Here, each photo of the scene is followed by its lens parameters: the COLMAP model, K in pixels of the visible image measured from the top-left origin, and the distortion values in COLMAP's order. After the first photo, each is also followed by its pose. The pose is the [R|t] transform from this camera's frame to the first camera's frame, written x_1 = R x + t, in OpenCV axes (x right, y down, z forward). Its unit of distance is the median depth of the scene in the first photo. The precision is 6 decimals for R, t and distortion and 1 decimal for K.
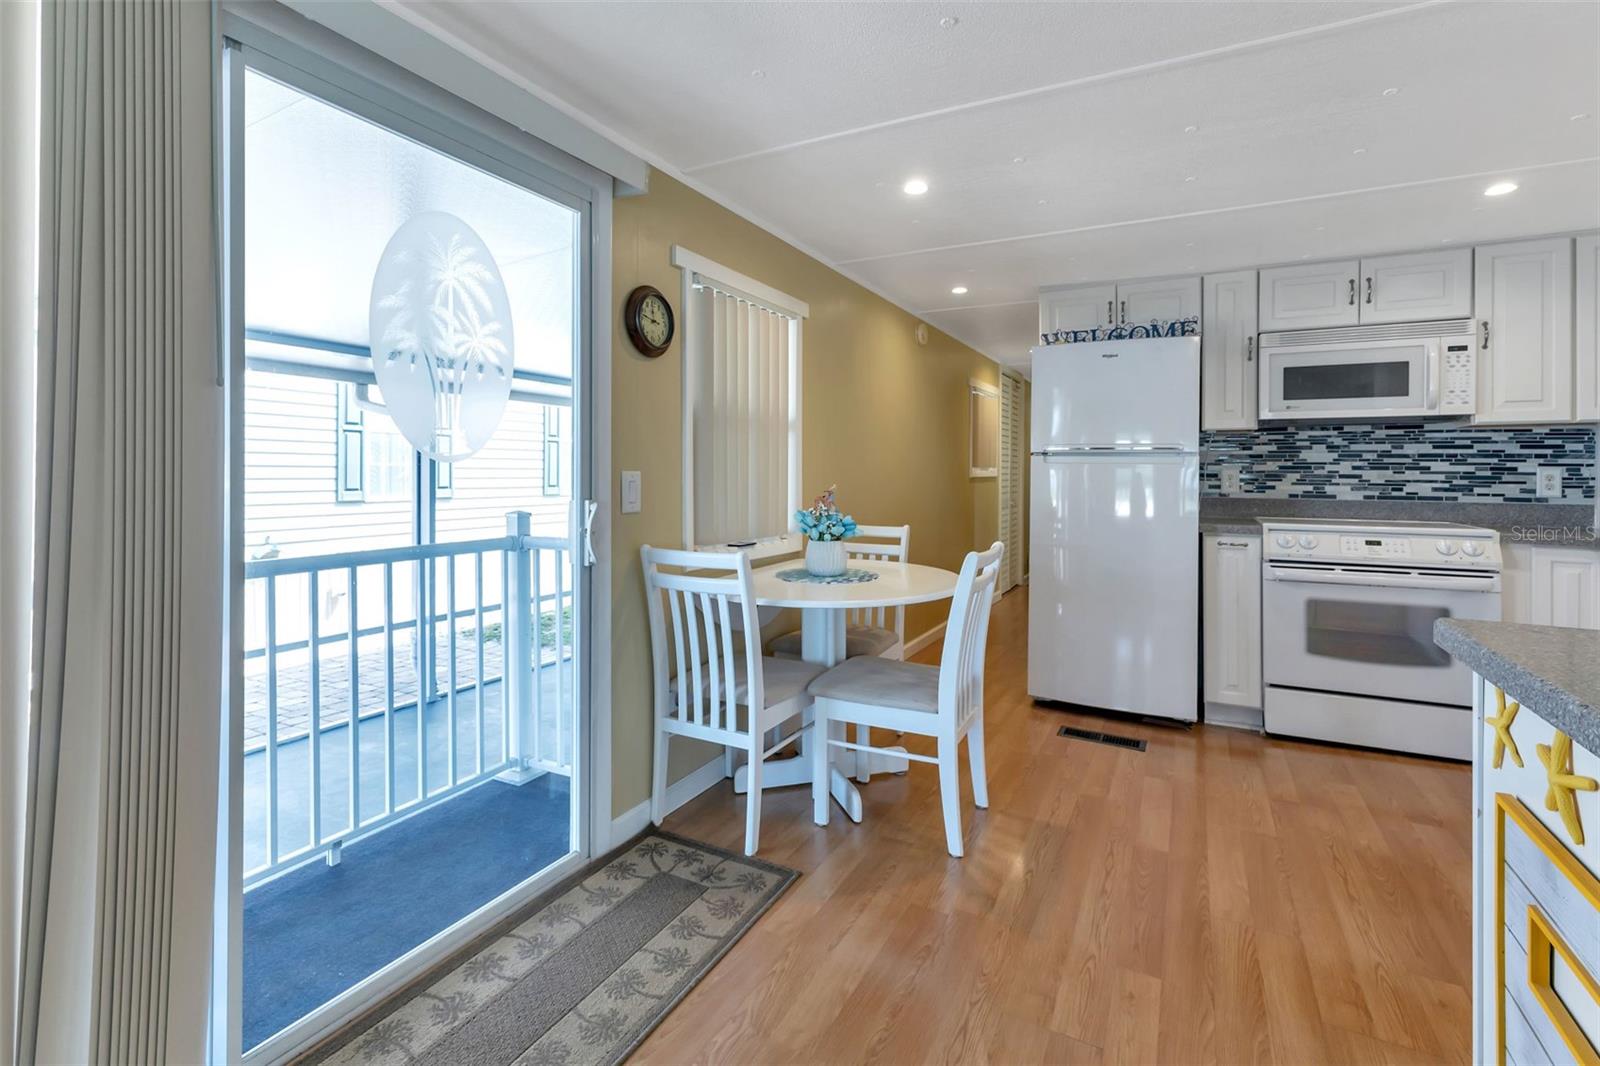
lens RADIAL K [[719.6, 0, 798.4], [0, 719.6, 467.9], [0, 0, 1]] dist [0.012608, -0.003983]
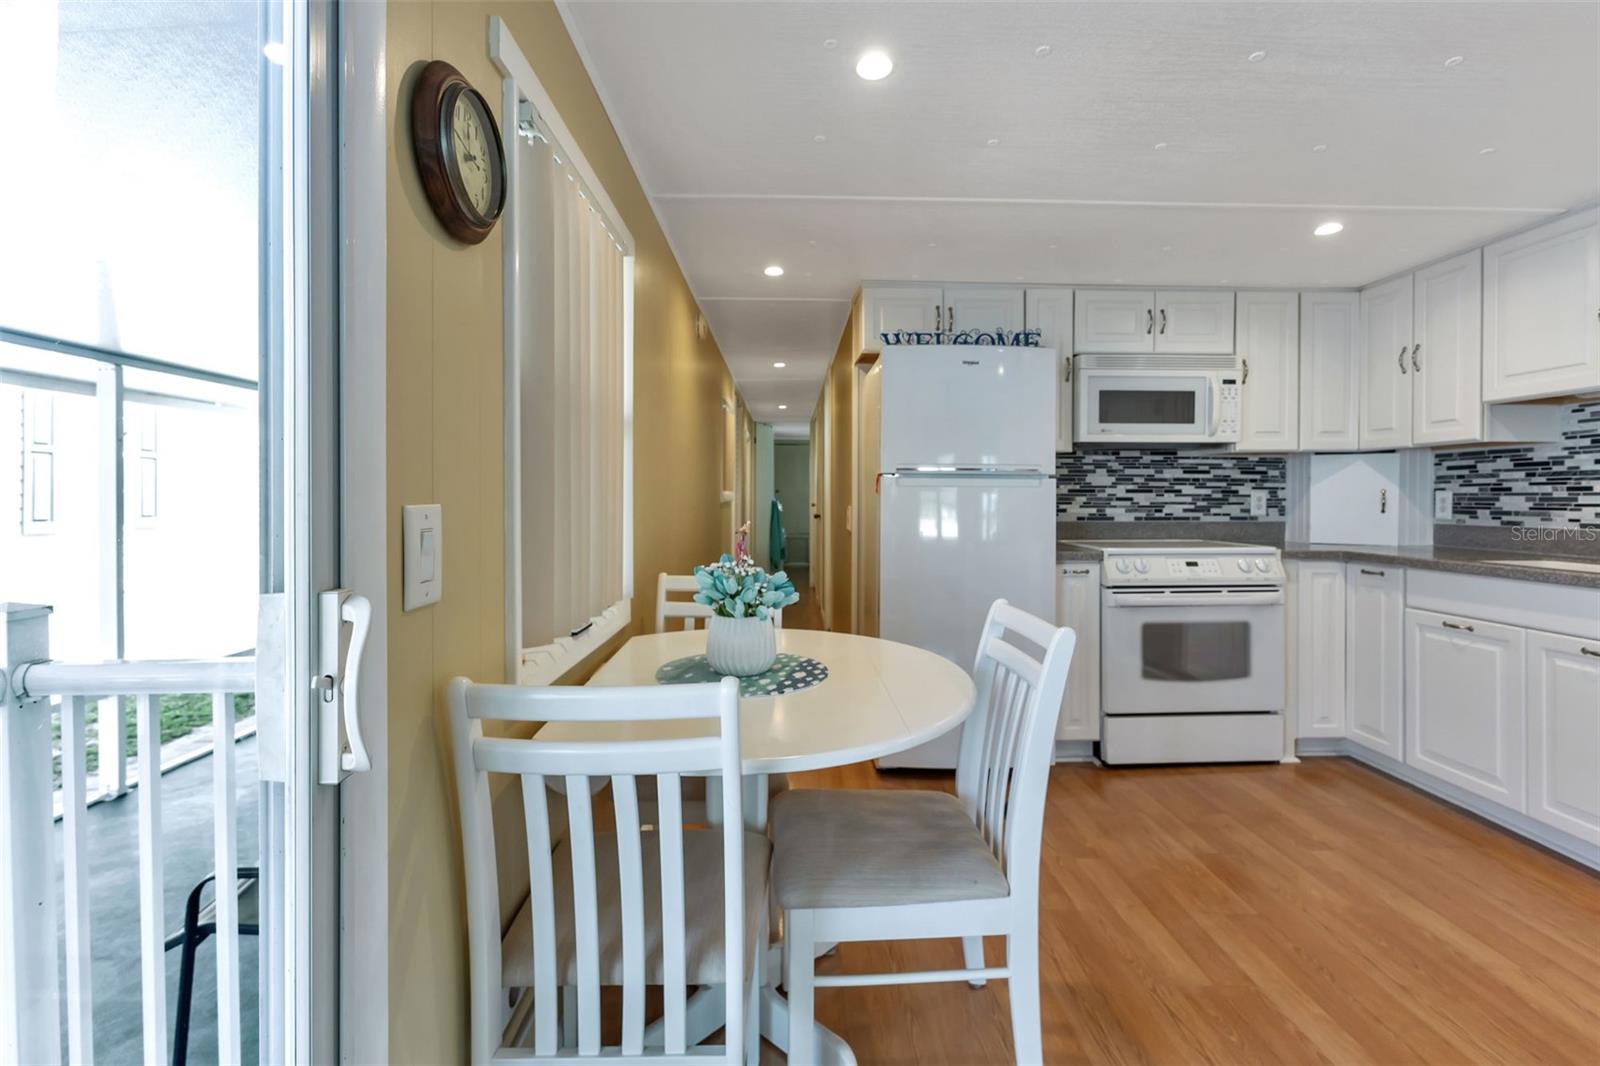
lens RADIAL K [[719.6, 0, 810.7], [0, 719.6, 499.9], [0, 0, 1]] dist [0.012608, -0.003983]
pose [[0.858628, -0.009217, 0.512517, -0.178809], [0.001887, 0.999888, 0.014820, -0.003810], [-0.512596, -0.011758, 0.858549, 0.370061]]
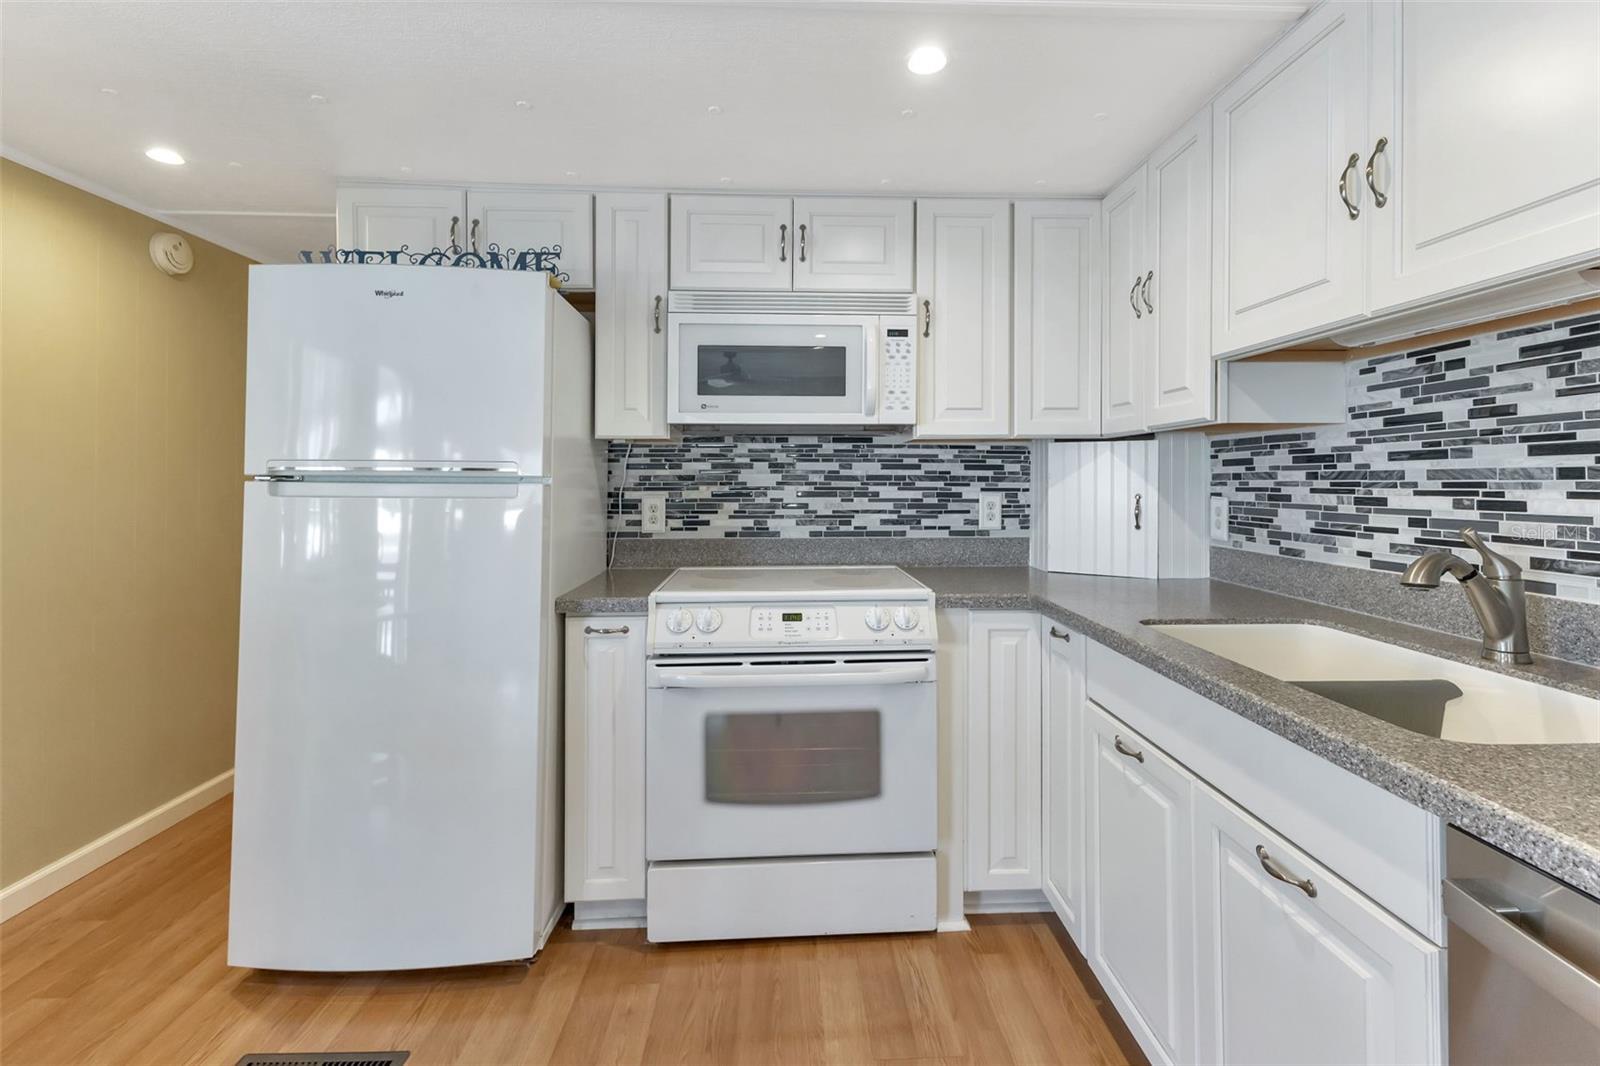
lens RADIAL K [[719.6, 0, 811.7], [0, 719.6, 478.3], [0, 0, 1]] dist [0.012608, -0.003983]
pose [[0.857074, -0.006935, 0.515146, 0.442671], [0.003074, 0.999960, 0.008349, -0.024358], [-0.515183, -0.005572, 0.857062, 0.406955]]
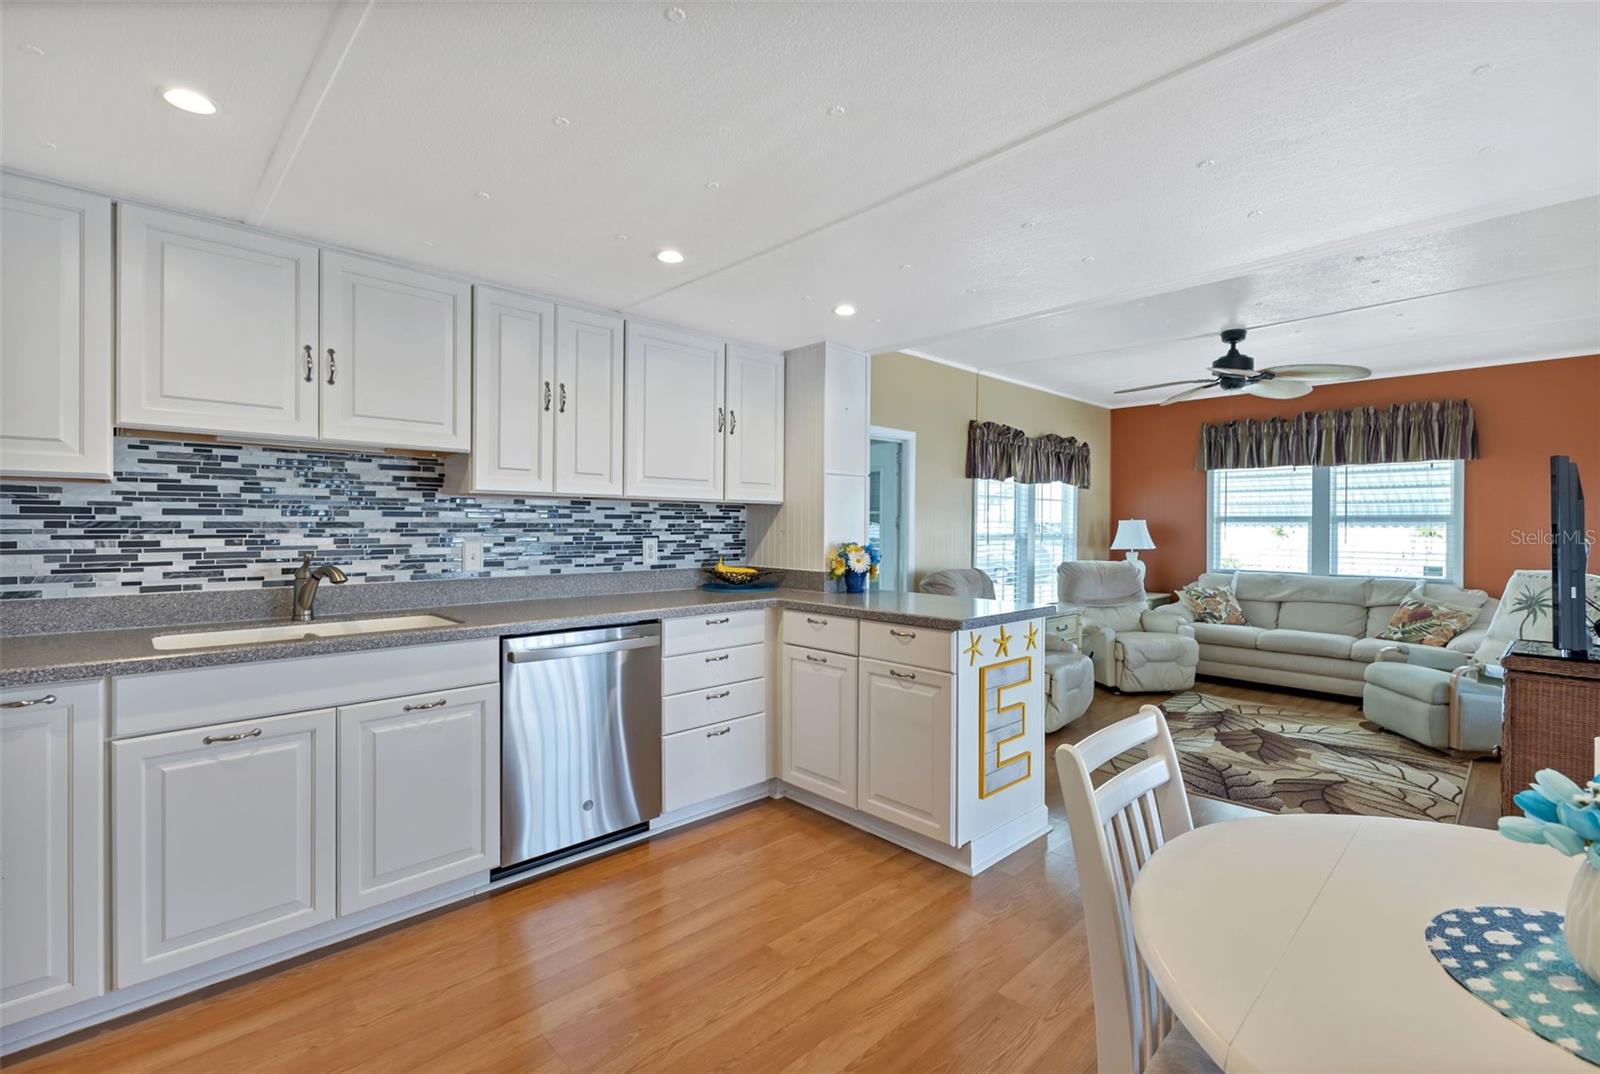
lens RADIAL K [[715.9, 0, 809.6], [0, 715.9, 530.5], [0, 0, 1]] dist [0.016264, -0.003223]
pose [[-0.955096, -0.013252, 0.295998, 0.225817], [-0.013588, 0.999907, 0.000922, -0.024753], [-0.295983, -0.003142, -0.955188, 1.115549]]
